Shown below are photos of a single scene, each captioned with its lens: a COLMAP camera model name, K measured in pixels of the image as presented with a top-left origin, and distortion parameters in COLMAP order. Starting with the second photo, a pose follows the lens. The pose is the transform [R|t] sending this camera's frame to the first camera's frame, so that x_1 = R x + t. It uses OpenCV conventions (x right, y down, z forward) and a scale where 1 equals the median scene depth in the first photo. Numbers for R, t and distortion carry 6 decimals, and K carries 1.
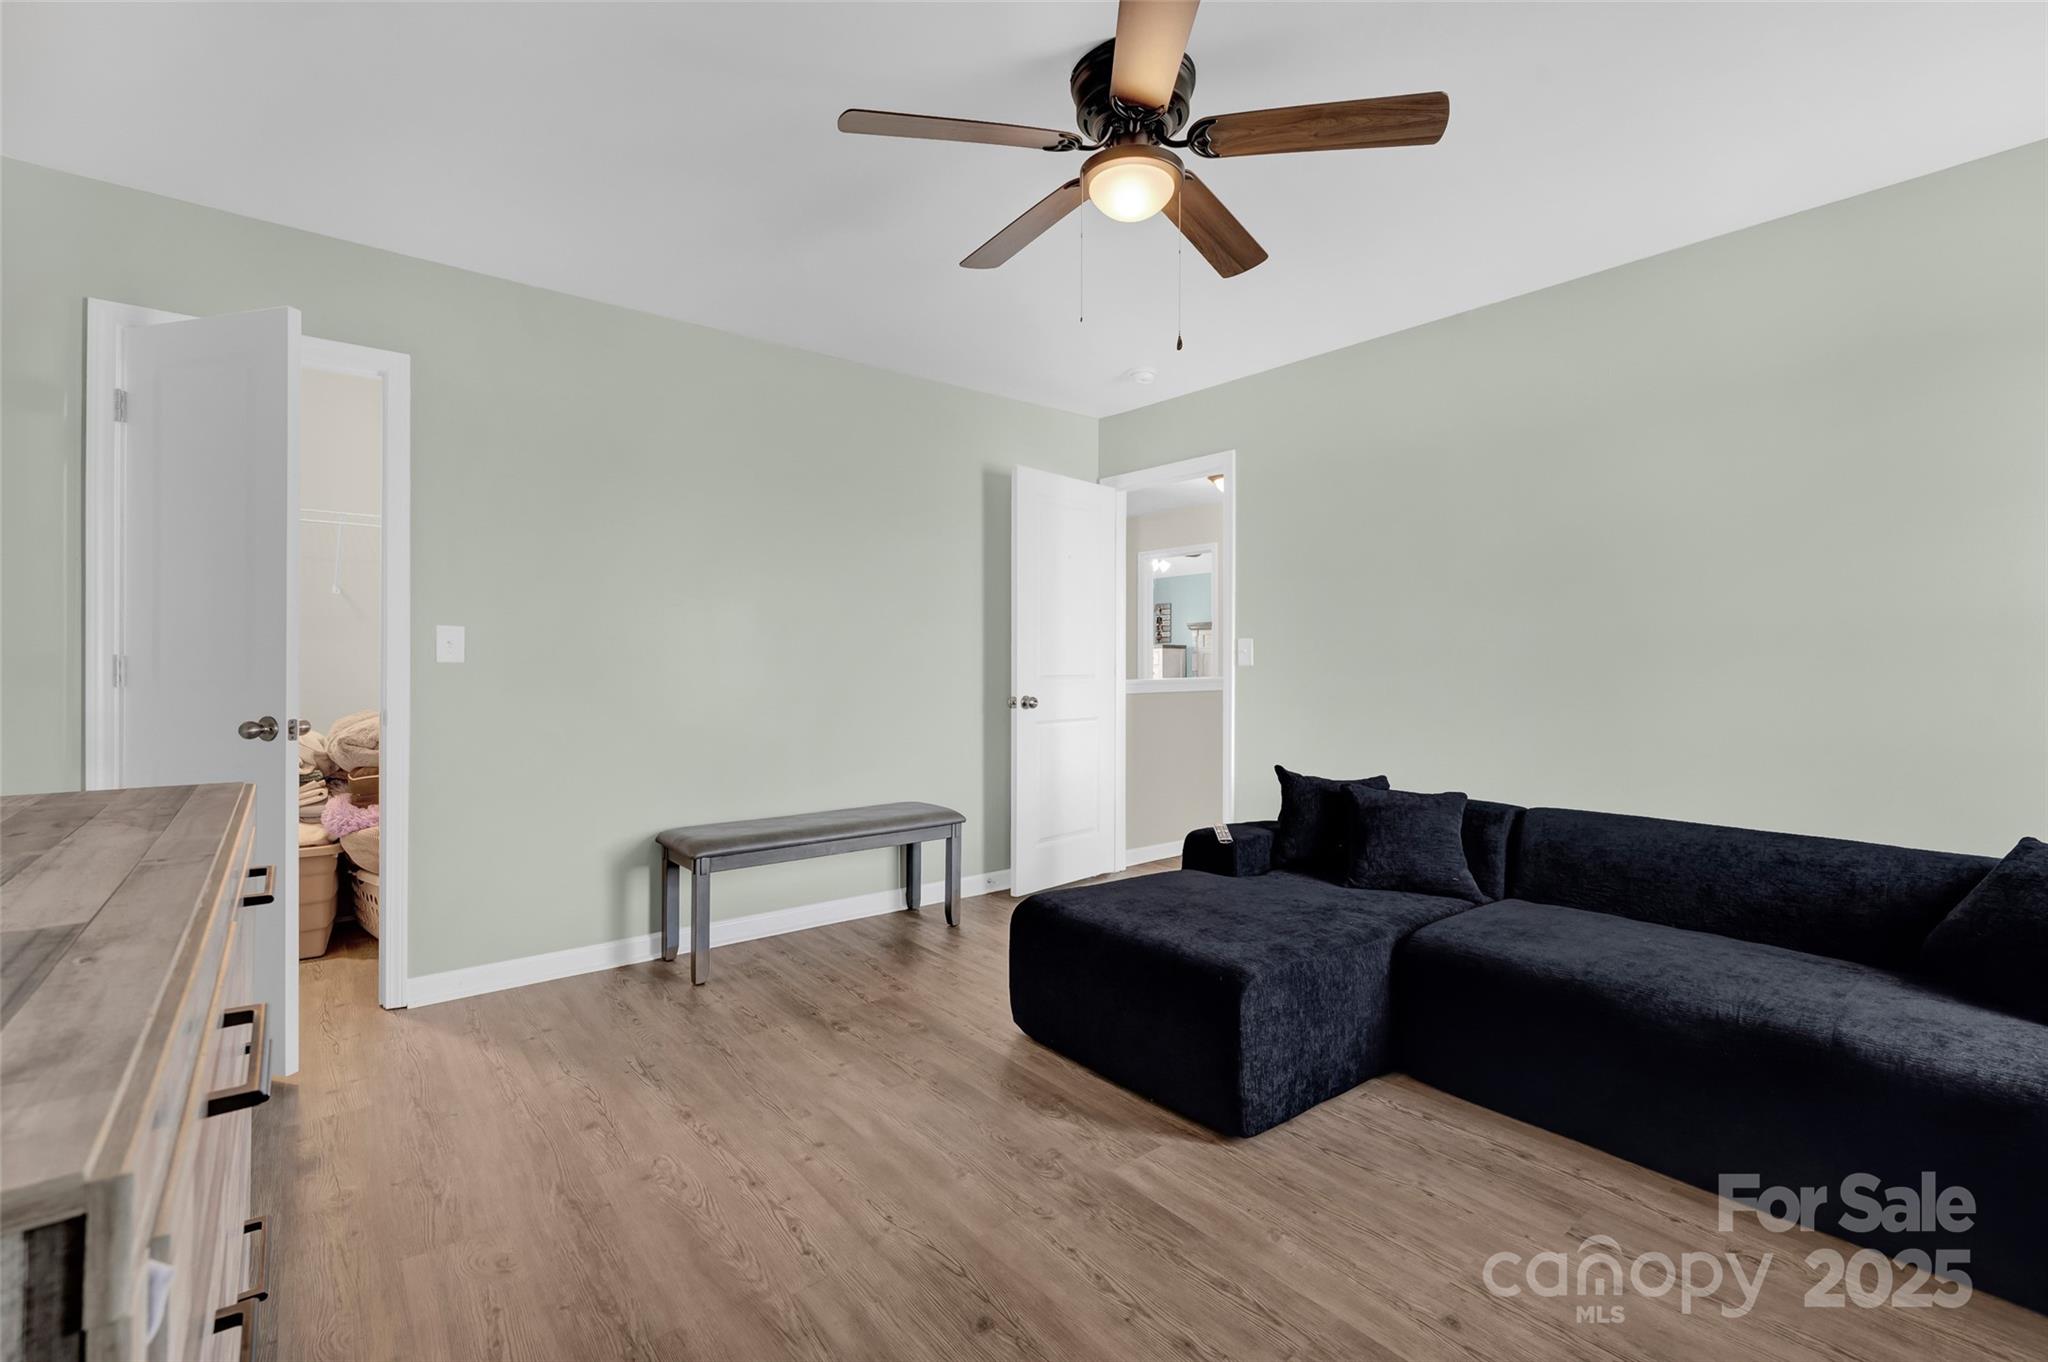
lens RADIAL K [[882.1, 0, 1027.0], [0, 882.1, 675.7], [0, 0, 1]] dist [-0.000806, 0.000002]
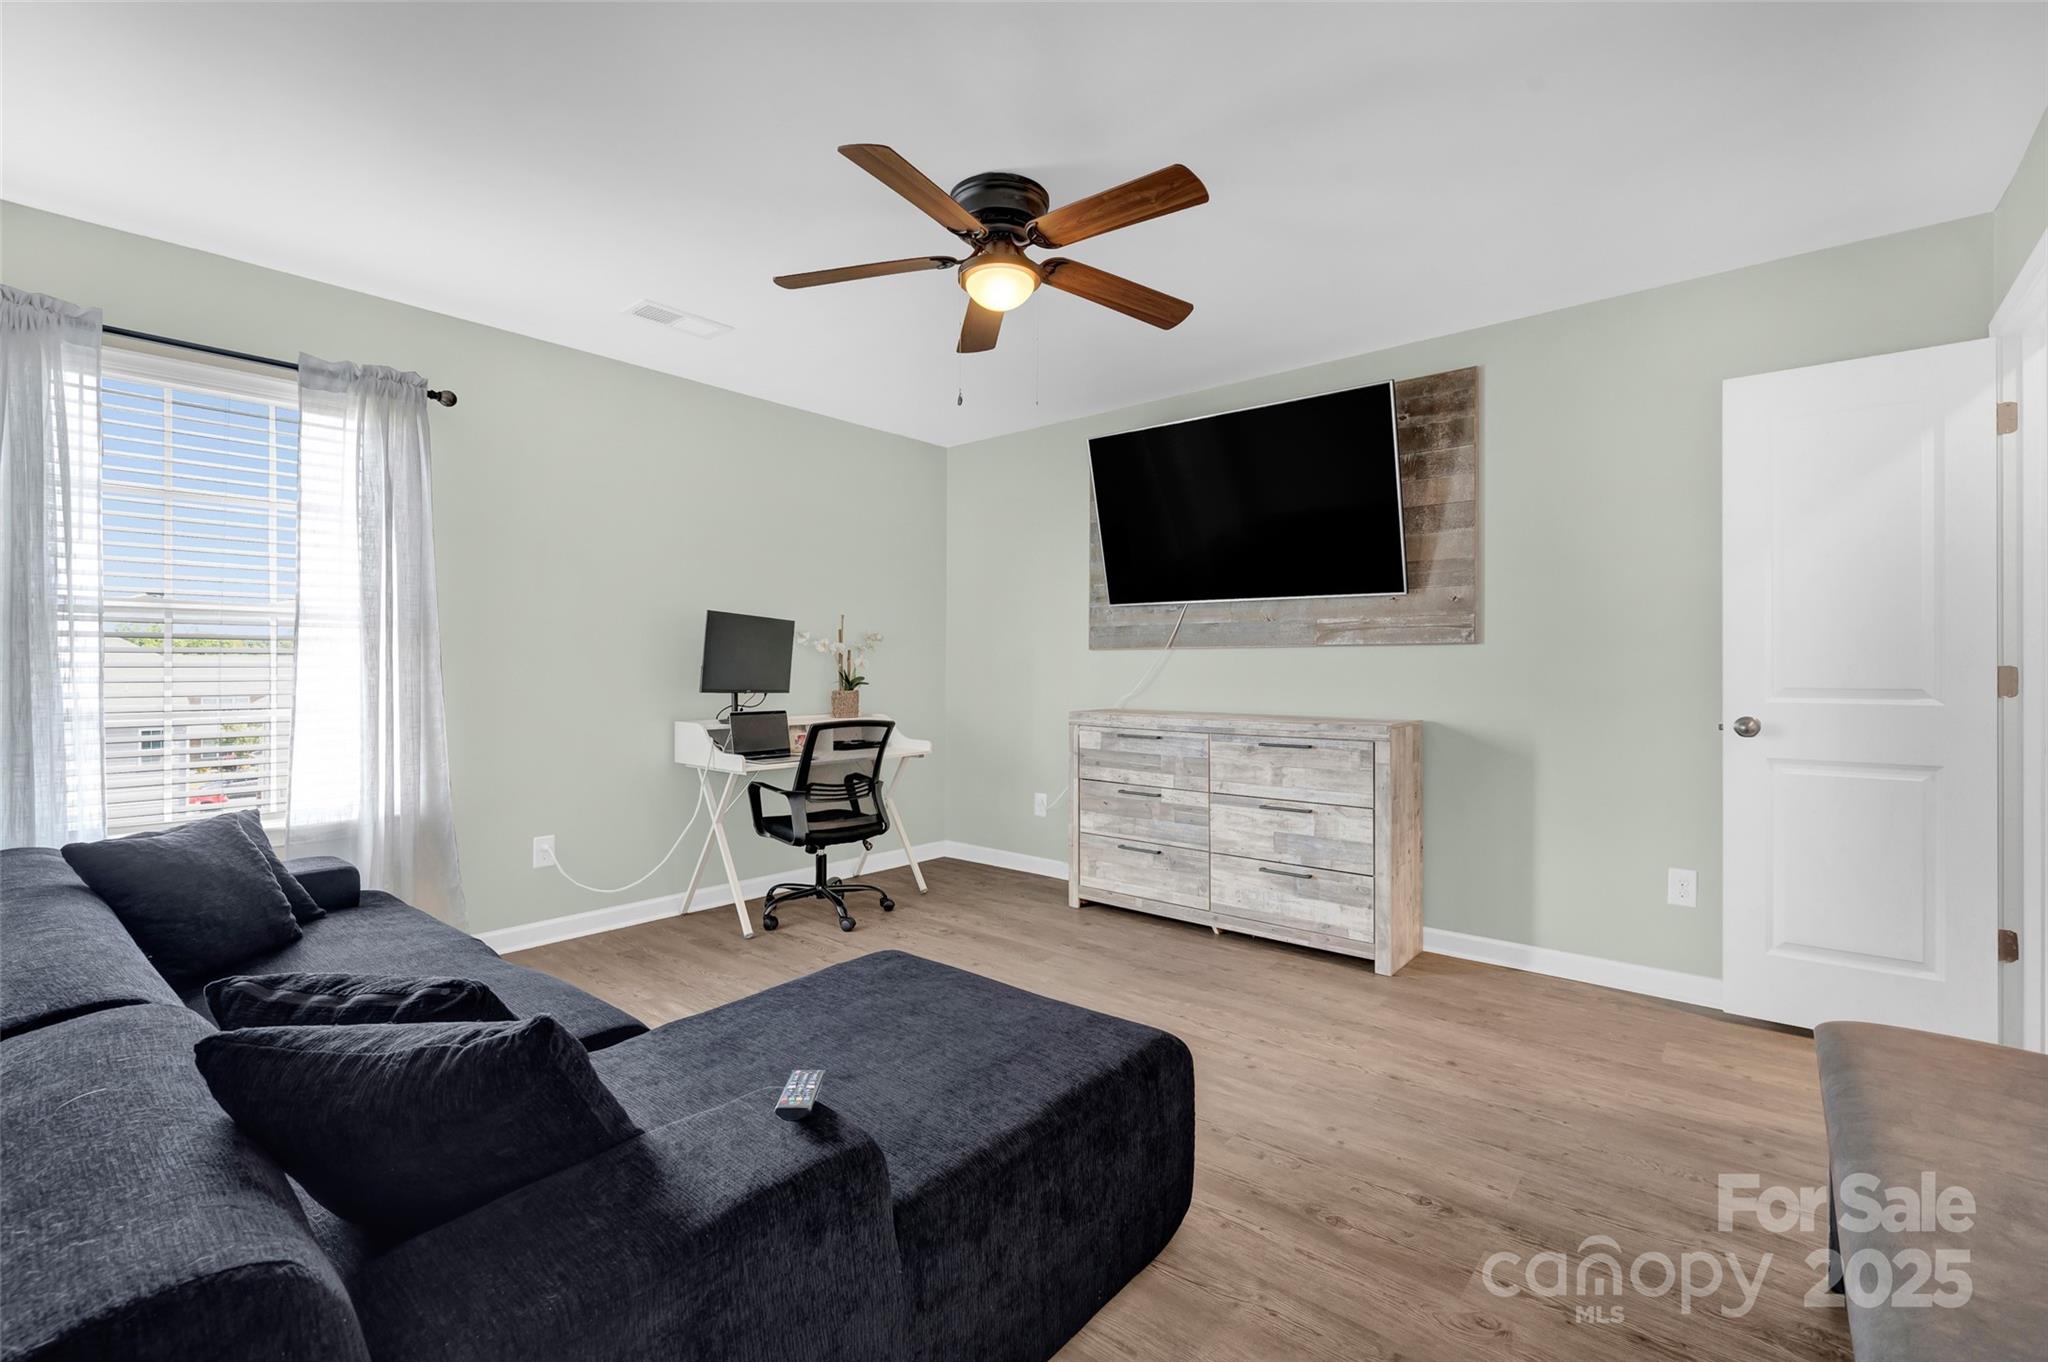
lens RADIAL K [[882.1, 0, 1027.0], [0, 882.1, 675.7], [0, 0, 1]] dist [-0.000806, 0.000002]
pose [[-0.984192, -0.002430, -0.177090, 0.253592], [-0.004416, 0.999932, 0.010820, -0.018221], [0.177051, 0.011431, -0.984135, 1.883920]]
